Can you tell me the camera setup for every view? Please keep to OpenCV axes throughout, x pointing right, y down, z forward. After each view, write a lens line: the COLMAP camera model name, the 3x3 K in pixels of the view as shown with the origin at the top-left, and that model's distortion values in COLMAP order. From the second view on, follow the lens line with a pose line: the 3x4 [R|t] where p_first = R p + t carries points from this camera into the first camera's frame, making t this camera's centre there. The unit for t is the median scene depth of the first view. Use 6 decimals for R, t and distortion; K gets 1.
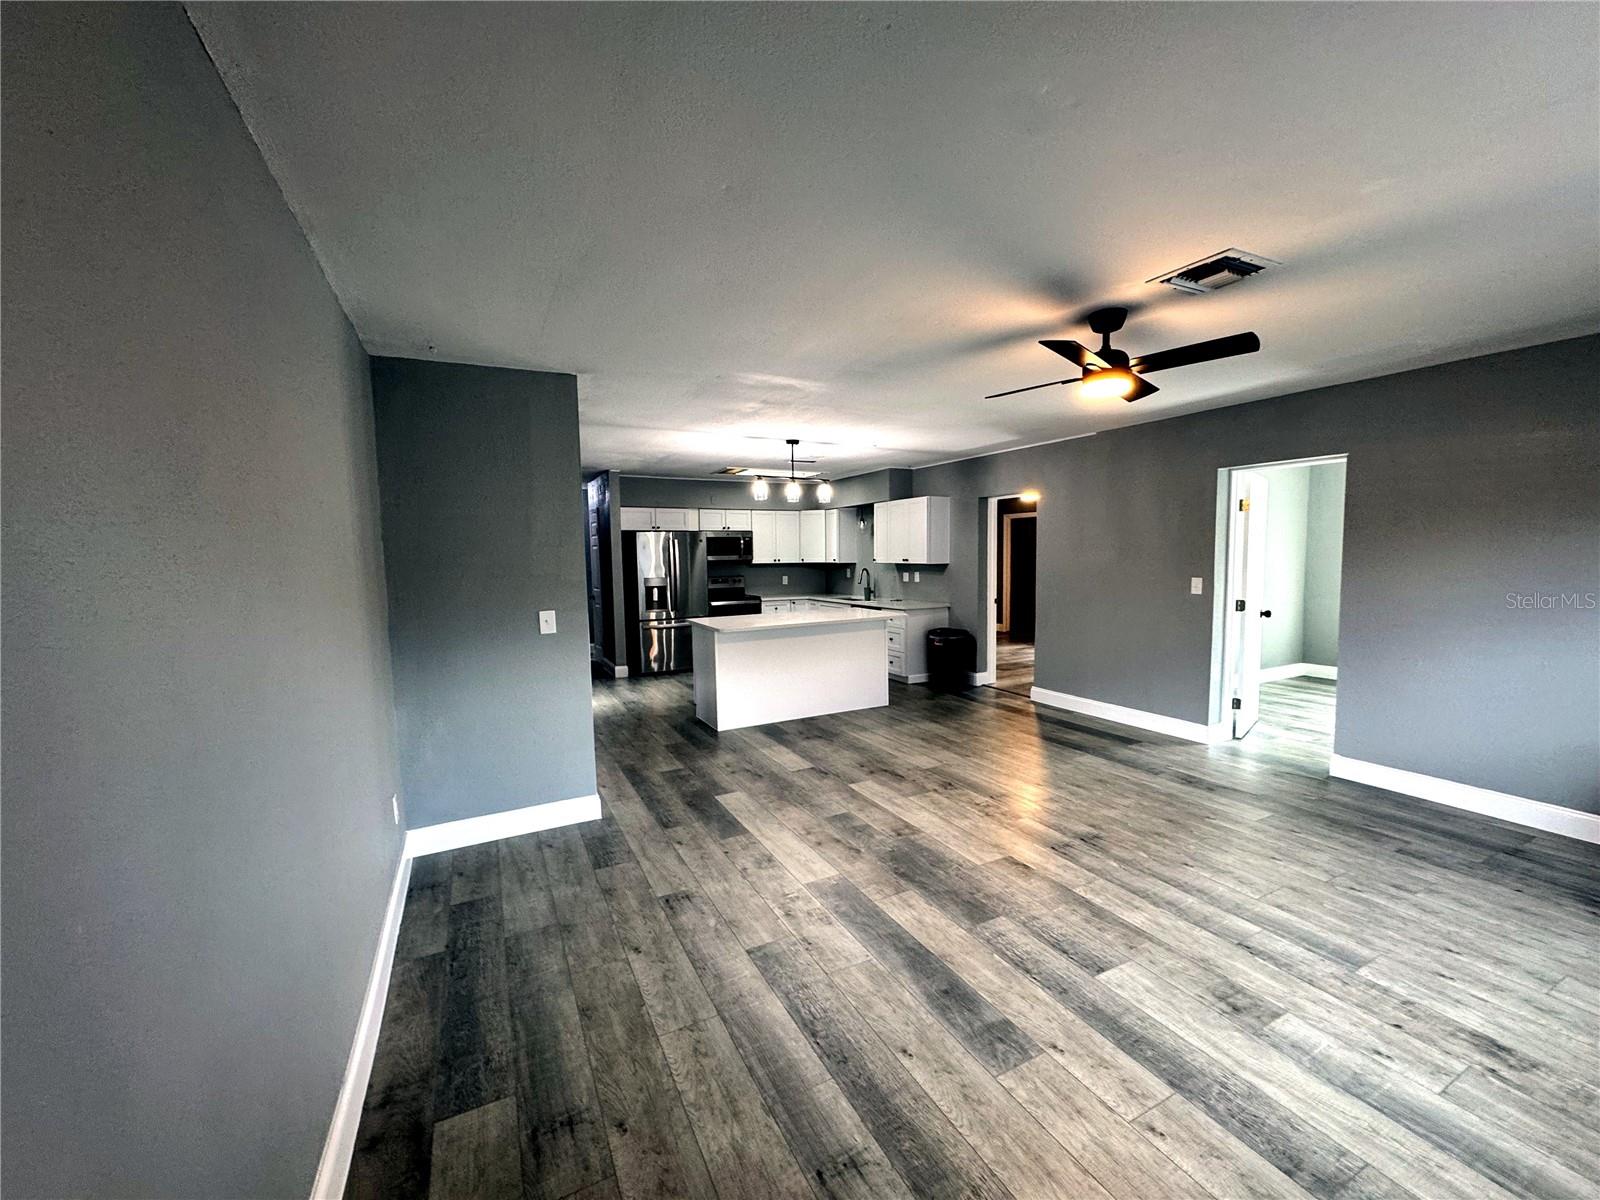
lens RADIAL K [[638.5, 0, 800.0], [0, 638.5, 600.0], [0, 0, 1]] dist [-0.000530, 0.000303]
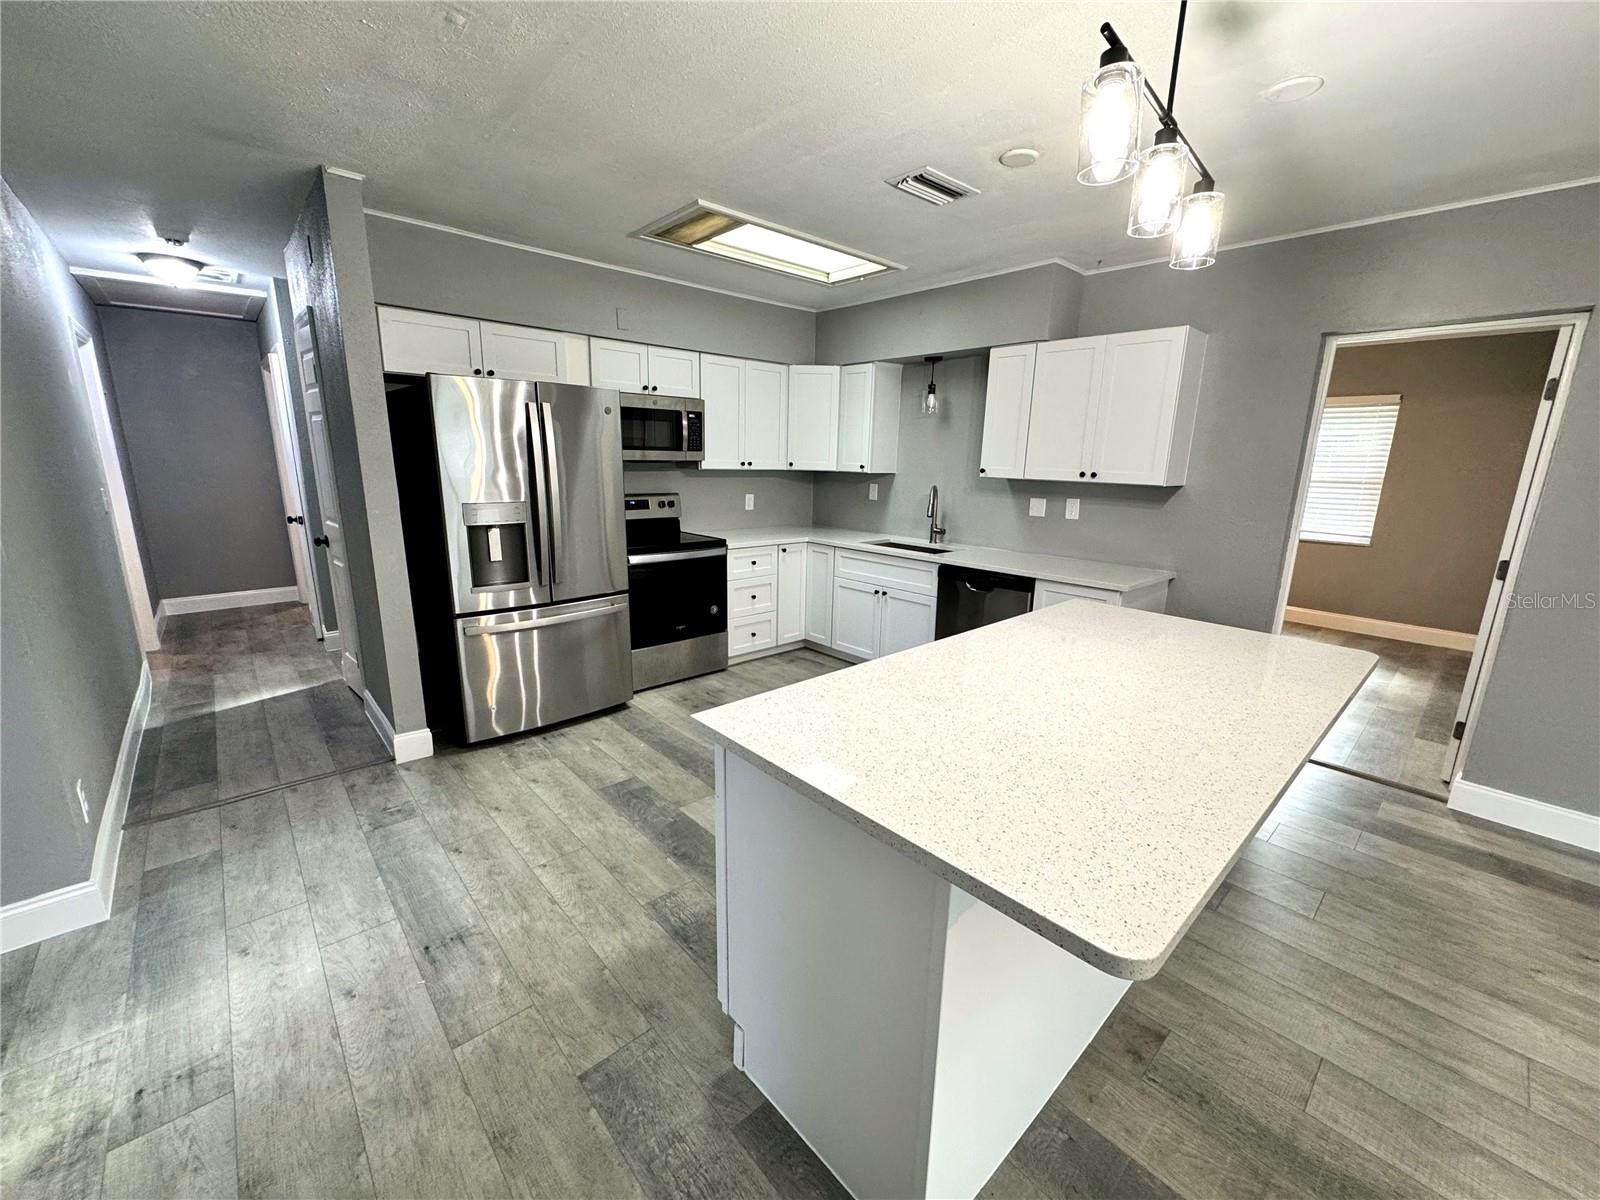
lens RADIAL K [[638.5, 0, 800.0], [0, 638.5, 600.0], [0, 0, 1]] dist [-0.000530, 0.000303]
pose [[0.964998, -0.019340, 0.261542, -0.145358], [-0.019201, 0.989390, 0.144008, -0.032959], [-0.261552, -0.143990, 0.954388, 0.562435]]
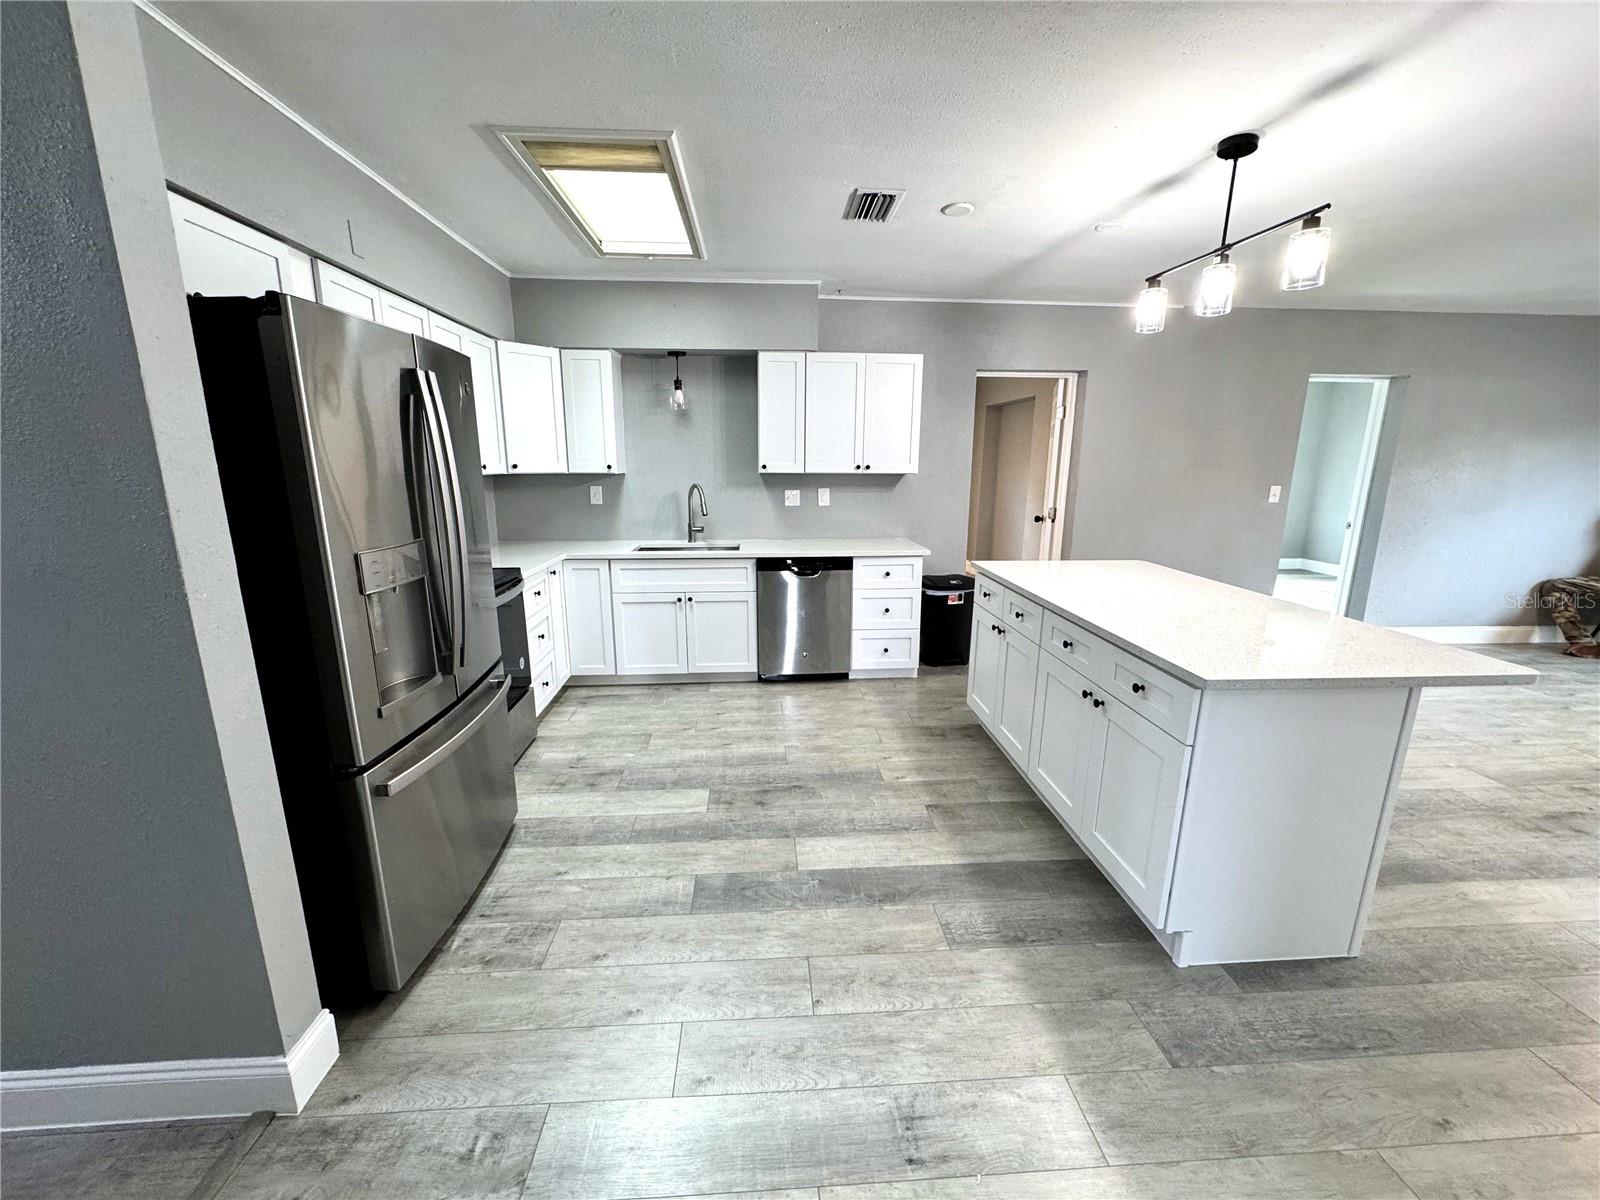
lens RADIAL K [[639.2, 0, 800.0], [0, 639.2, 600.0], [0, 0, 1]] dist [0.000406, -0.000081]
pose [[0.395892, -0.177323, 0.901014, -0.355032], [0.058915, 0.984062, 0.167781, -0.041982], [-0.916405, -0.013340, 0.400029, 0.767746]]
